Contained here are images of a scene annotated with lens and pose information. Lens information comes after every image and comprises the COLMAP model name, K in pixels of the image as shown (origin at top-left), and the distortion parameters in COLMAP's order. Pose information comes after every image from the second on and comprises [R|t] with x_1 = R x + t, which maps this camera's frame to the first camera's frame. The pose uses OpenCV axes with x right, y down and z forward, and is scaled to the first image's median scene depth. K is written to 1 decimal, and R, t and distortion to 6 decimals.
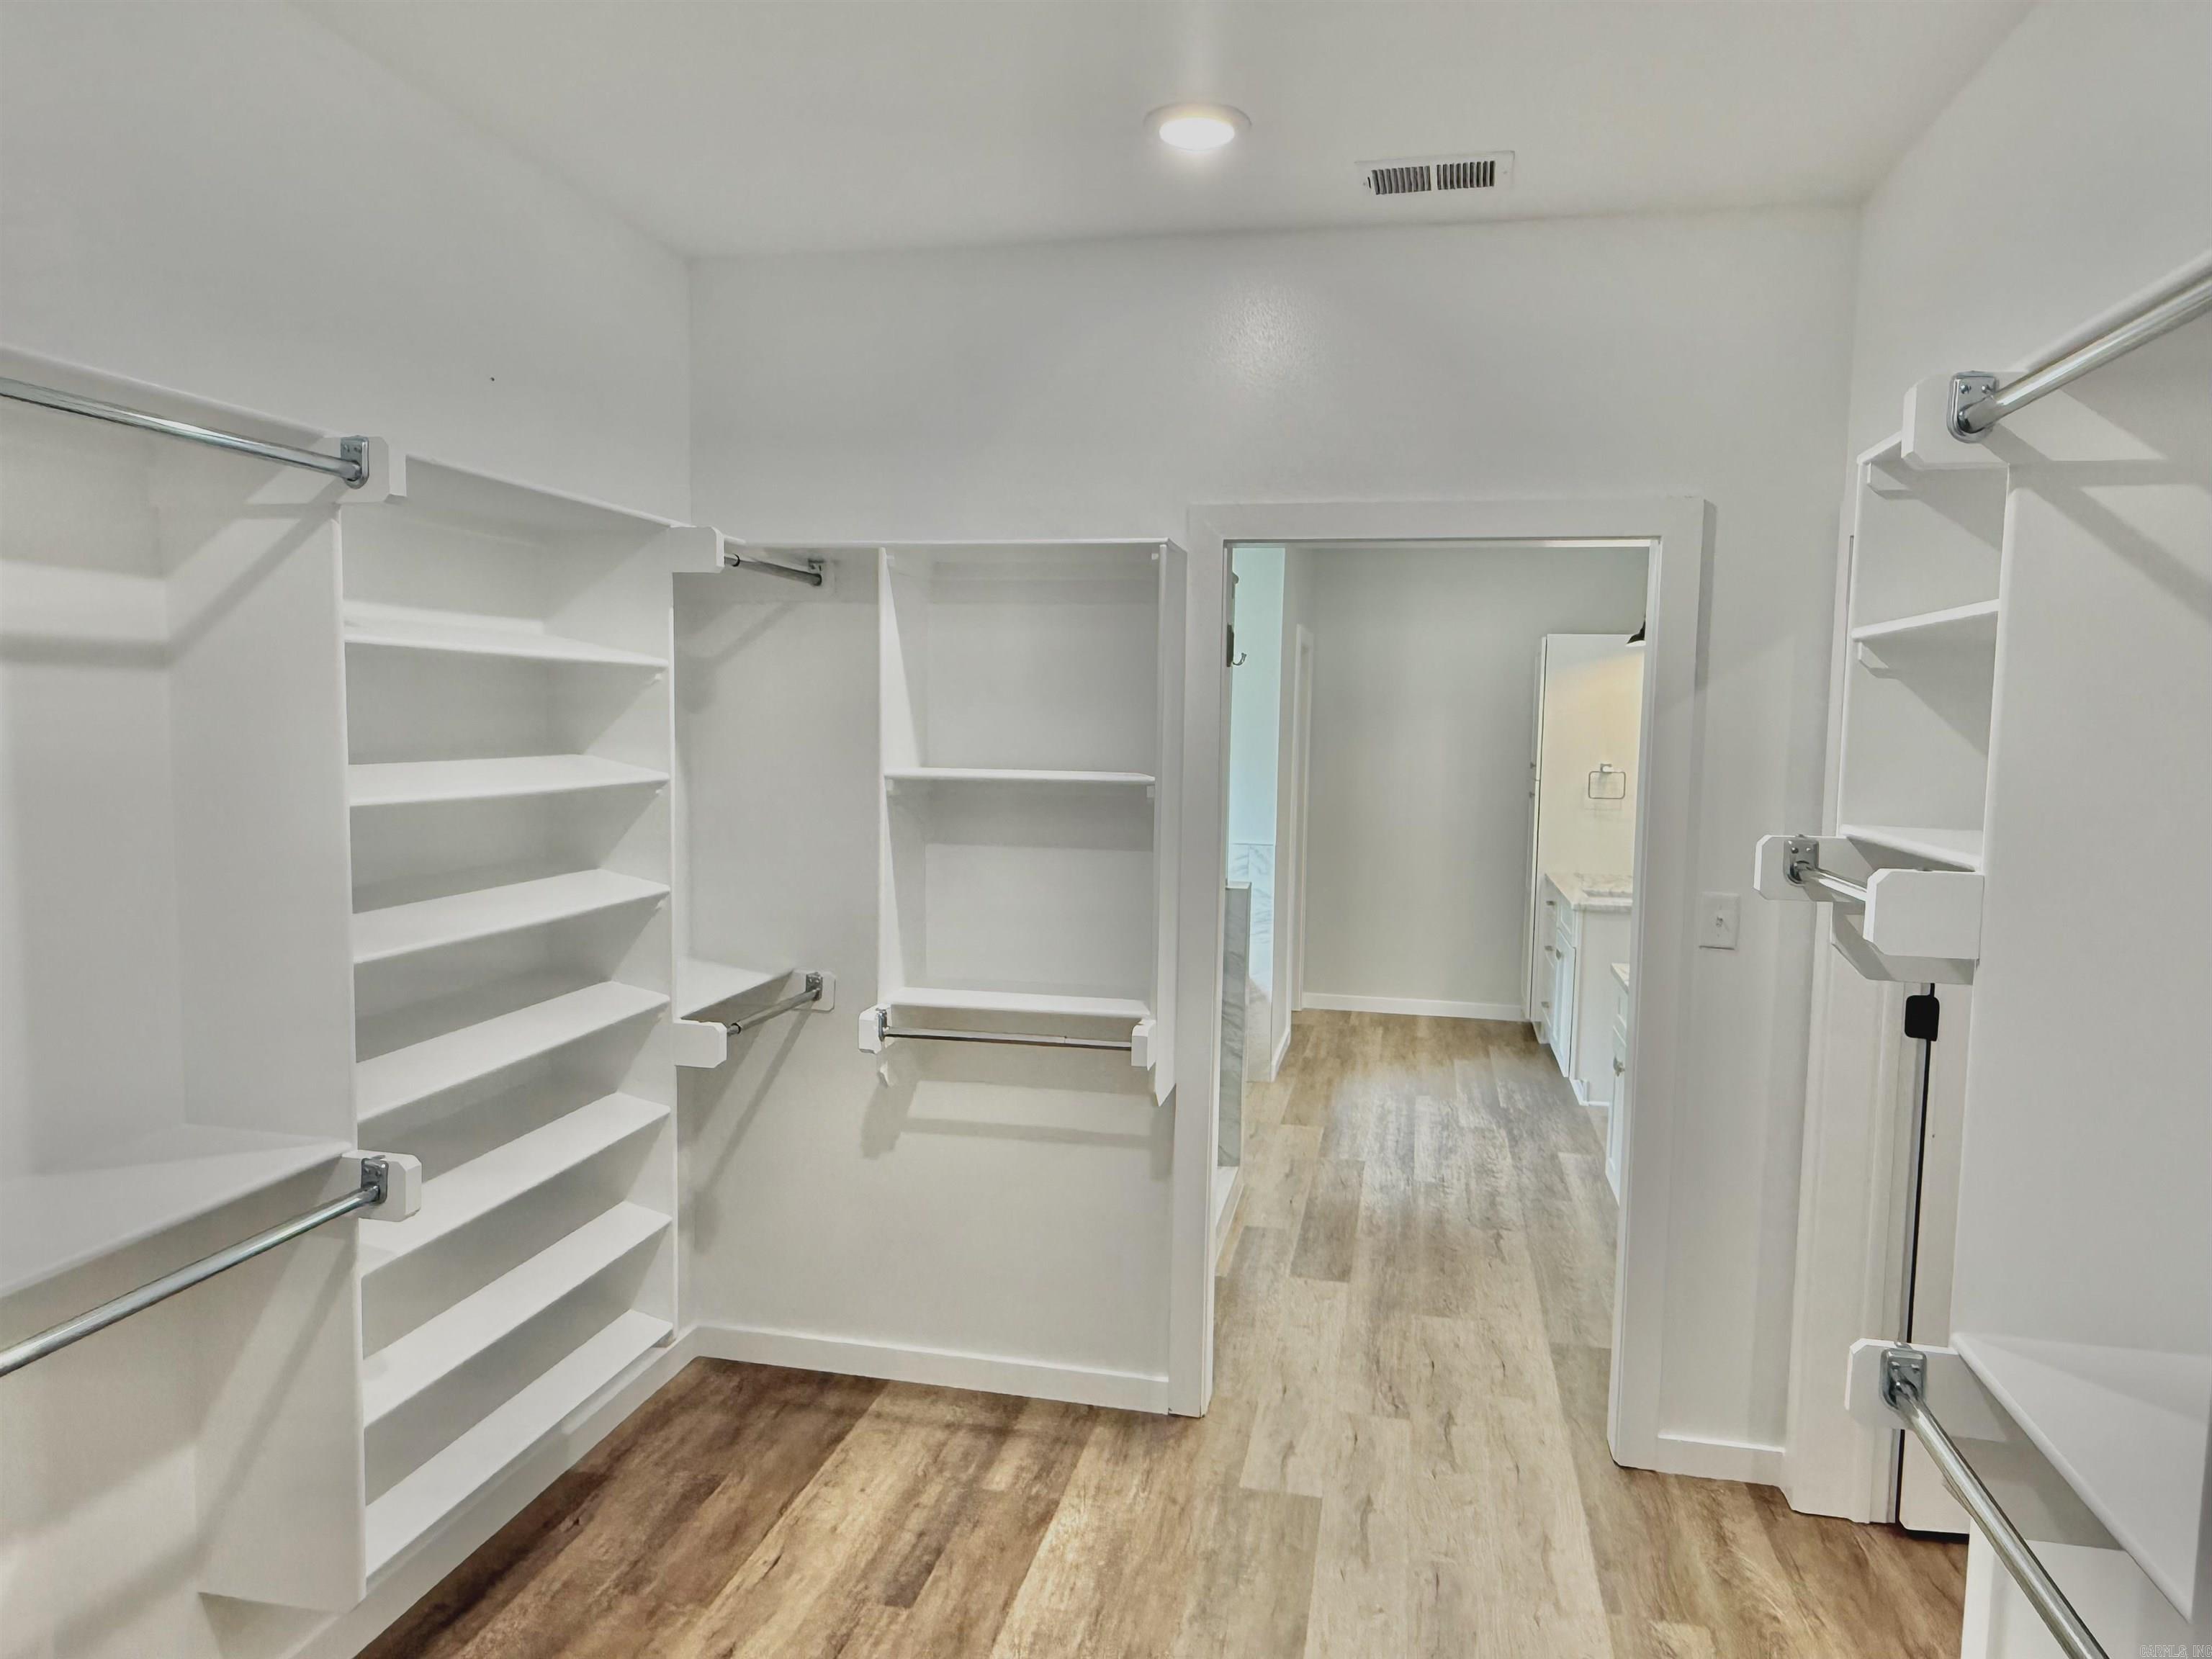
lens RADIAL K [[1433.8, 0, 1106.0], [0, 1433.8, 829.5], [0, 0, 1]] dist [-0.002911, 0.001585]
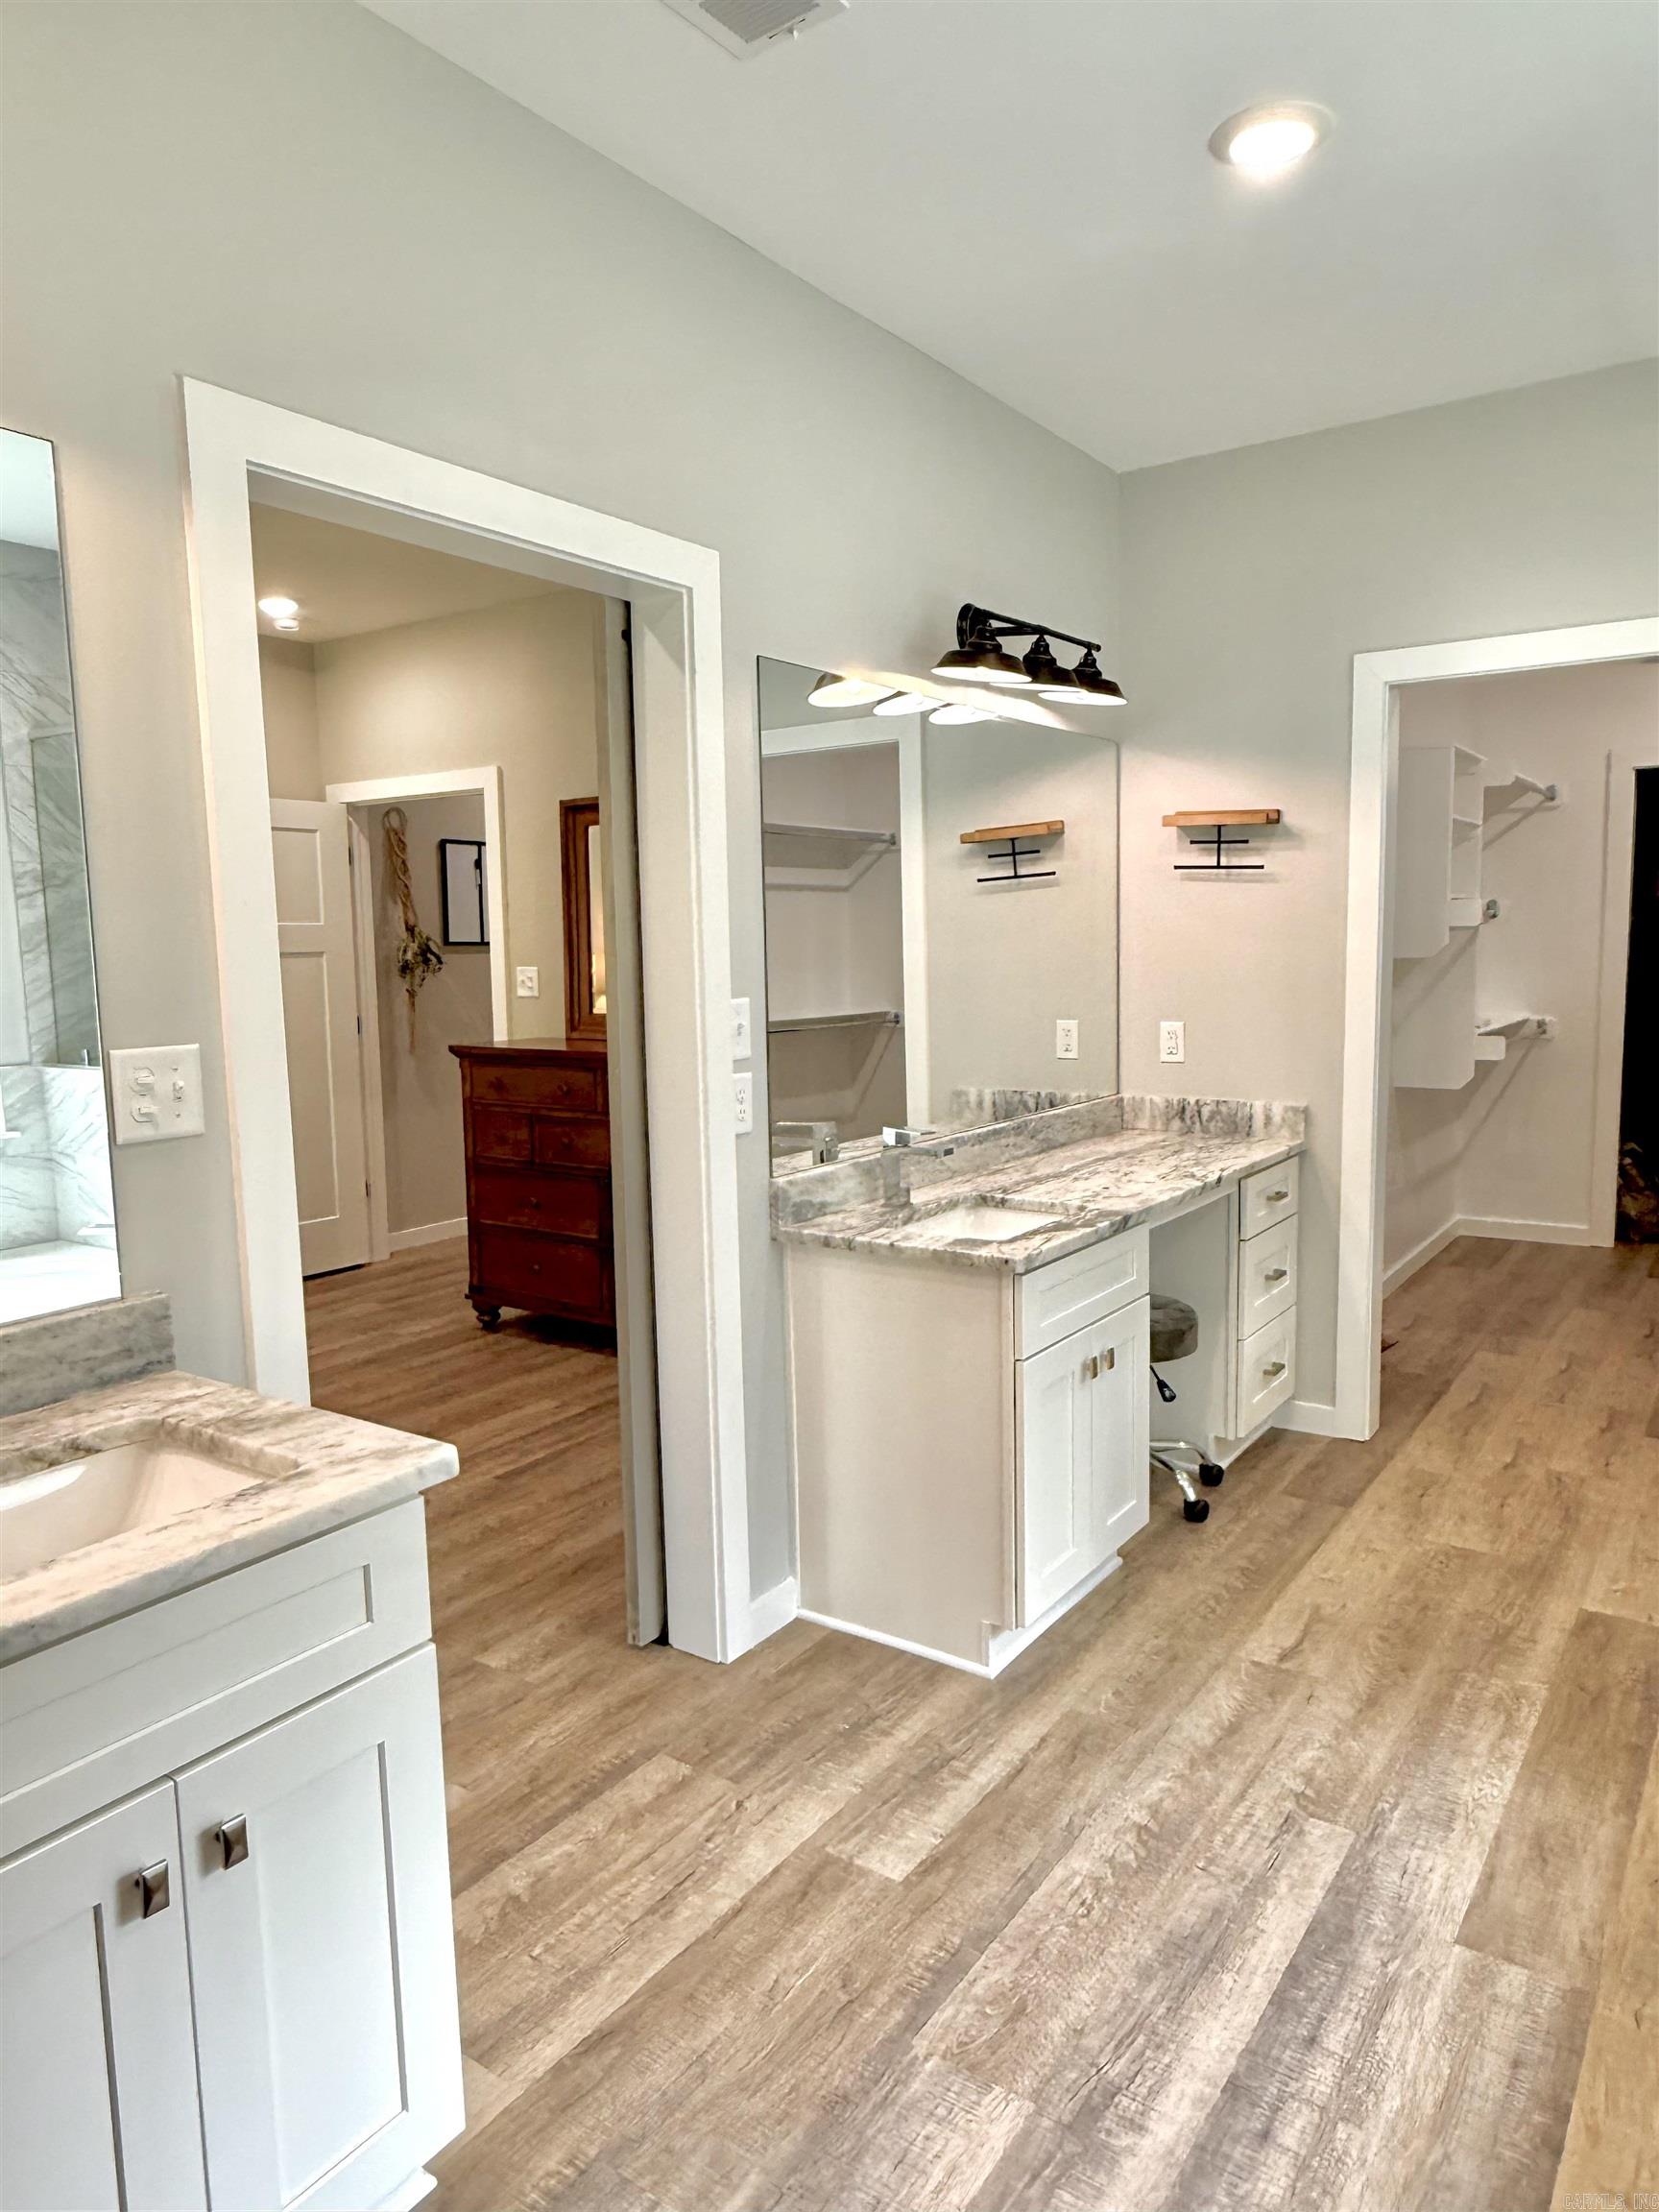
lens RADIAL K [[1433.8, 0, 829.5], [0, 1433.8, 1106.0], [0, 0, 1]] dist [-0.002911, 0.001585]
pose [[-0.924254, -0.042262, 0.379431, 0.194133], [0.033671, 0.980958, 0.191279, -0.057400], [-0.380290, 0.189566, -0.905232, 1.323077]]
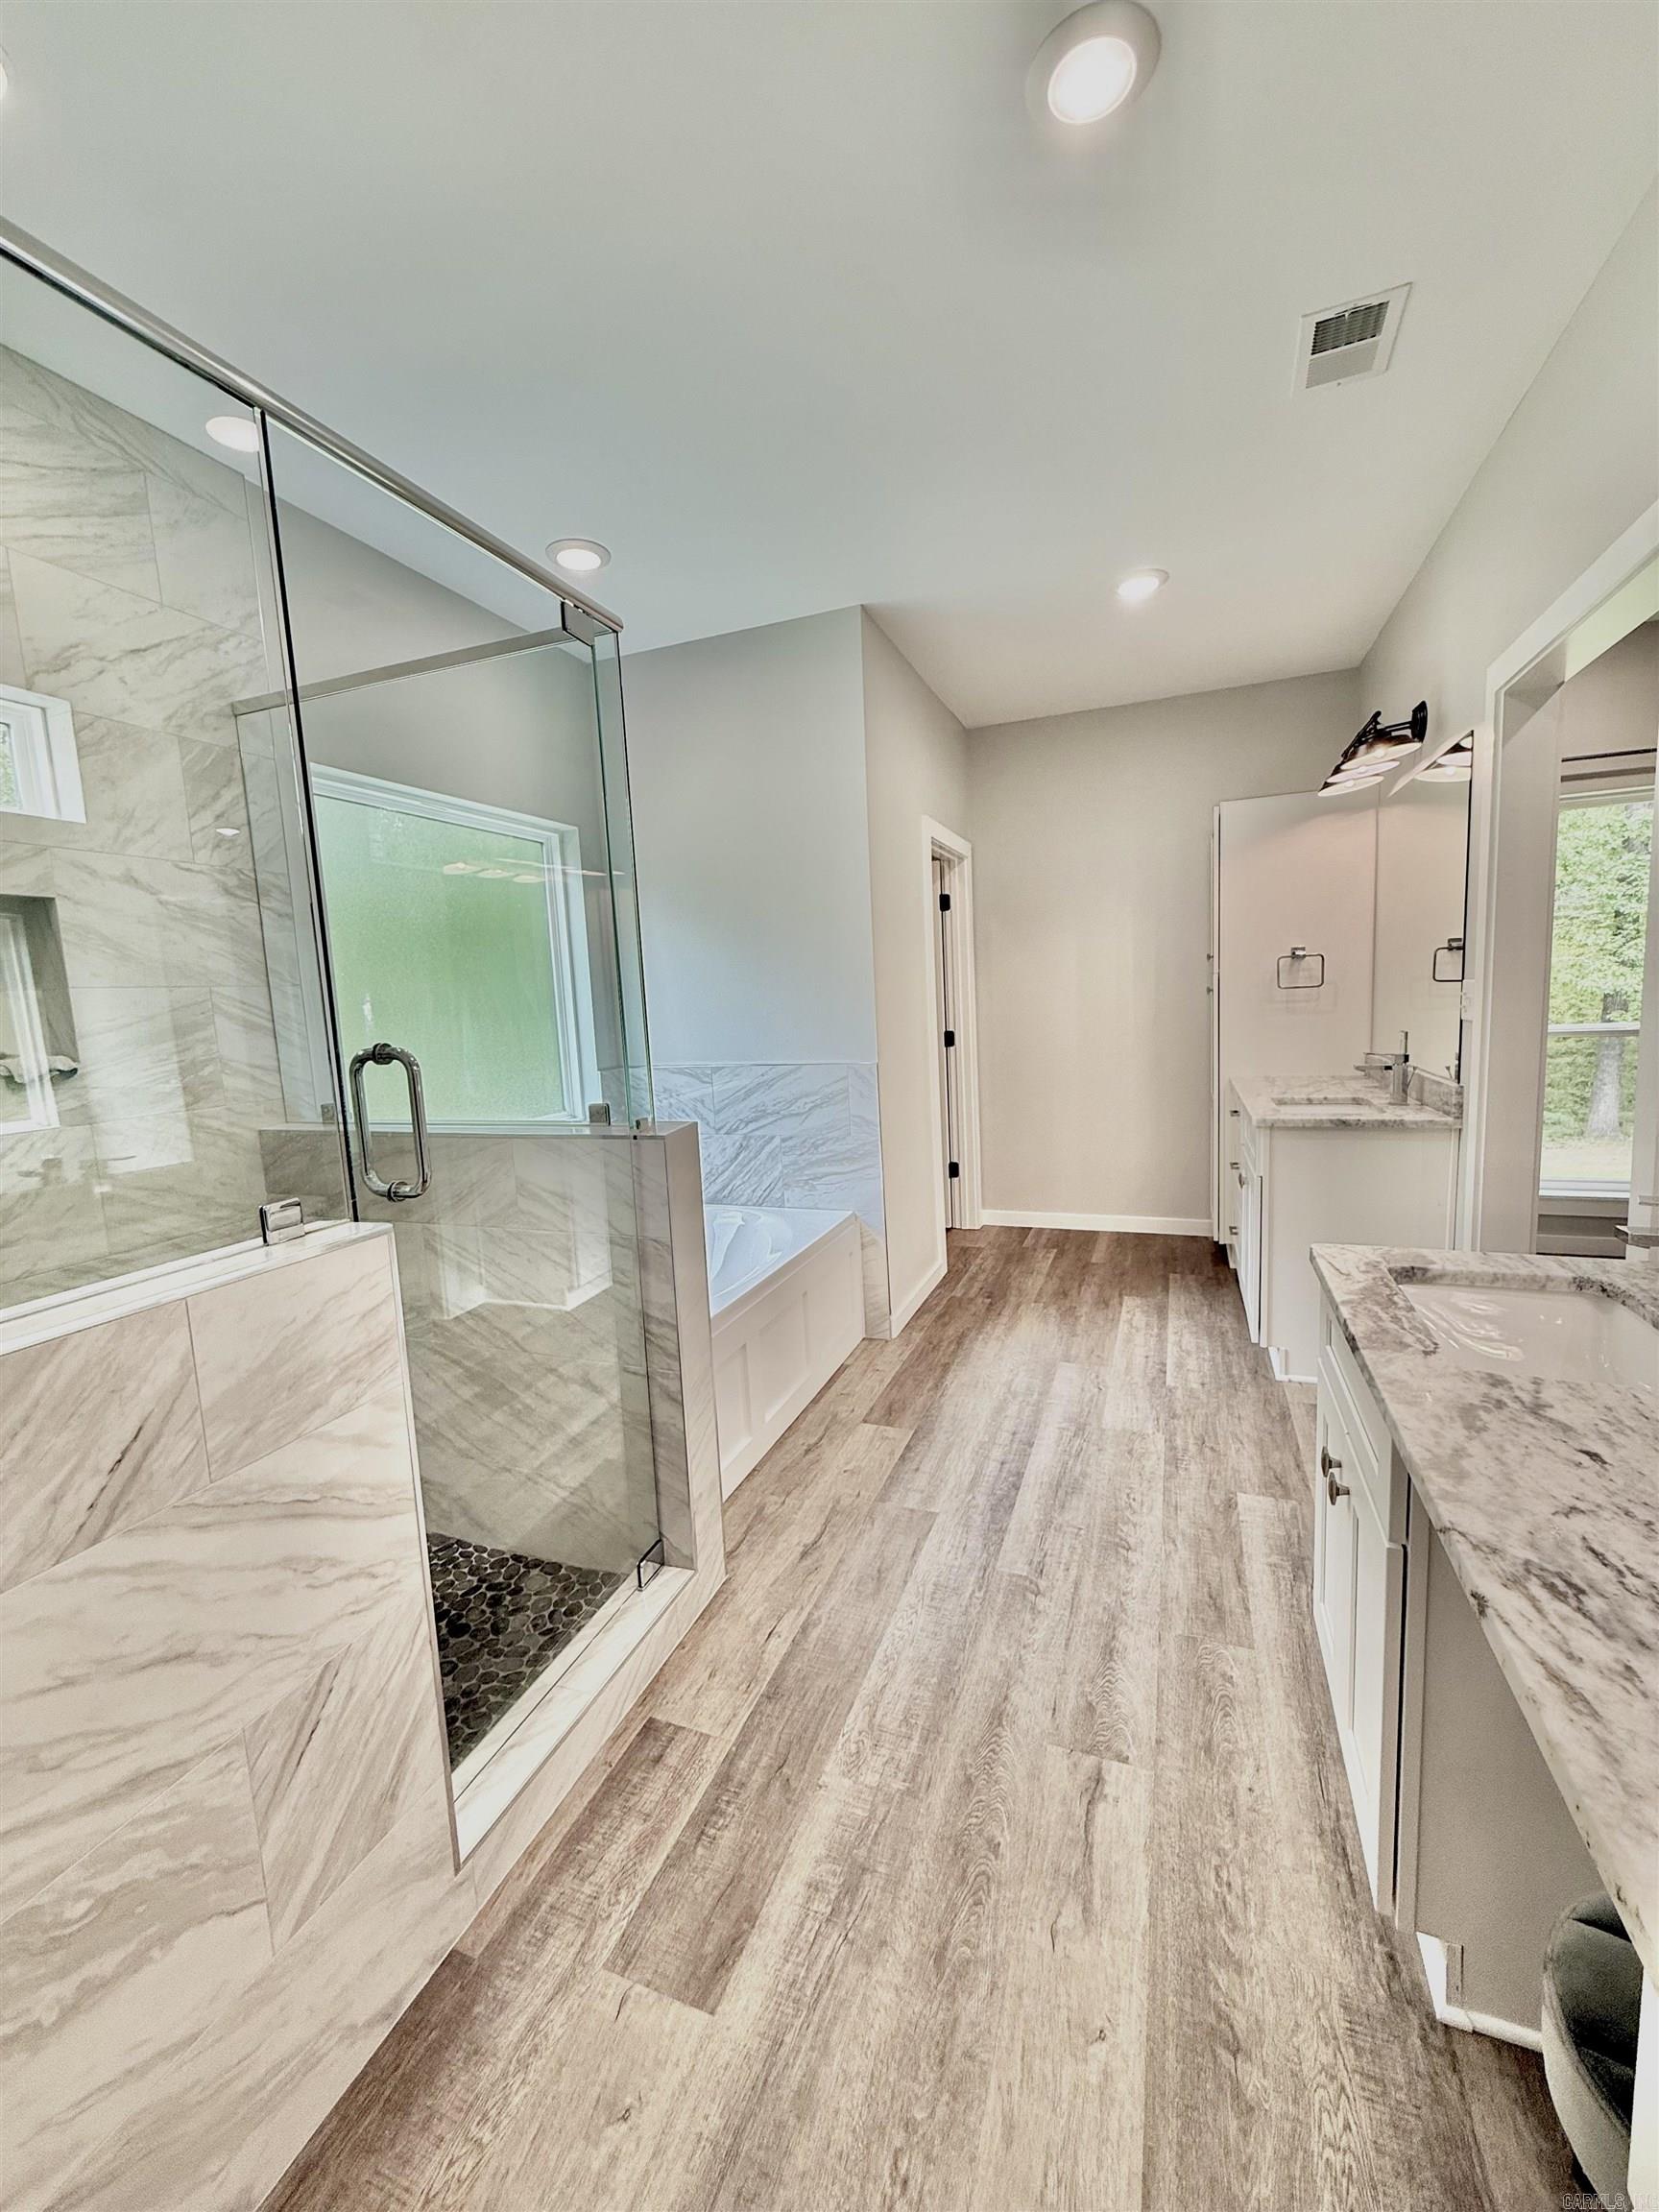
lens RADIAL K [[881.3, 0, 828.3], [0, 881.3, 1099.4], [0, 0, 1]] dist [0.000251, 0.000272]
pose [[0.985017, -0.050520, -0.164892, 0.203465], [0.056825, 0.997814, 0.033741, 0.014891], [0.162827, -0.042605, 0.985734, 0.567252]]
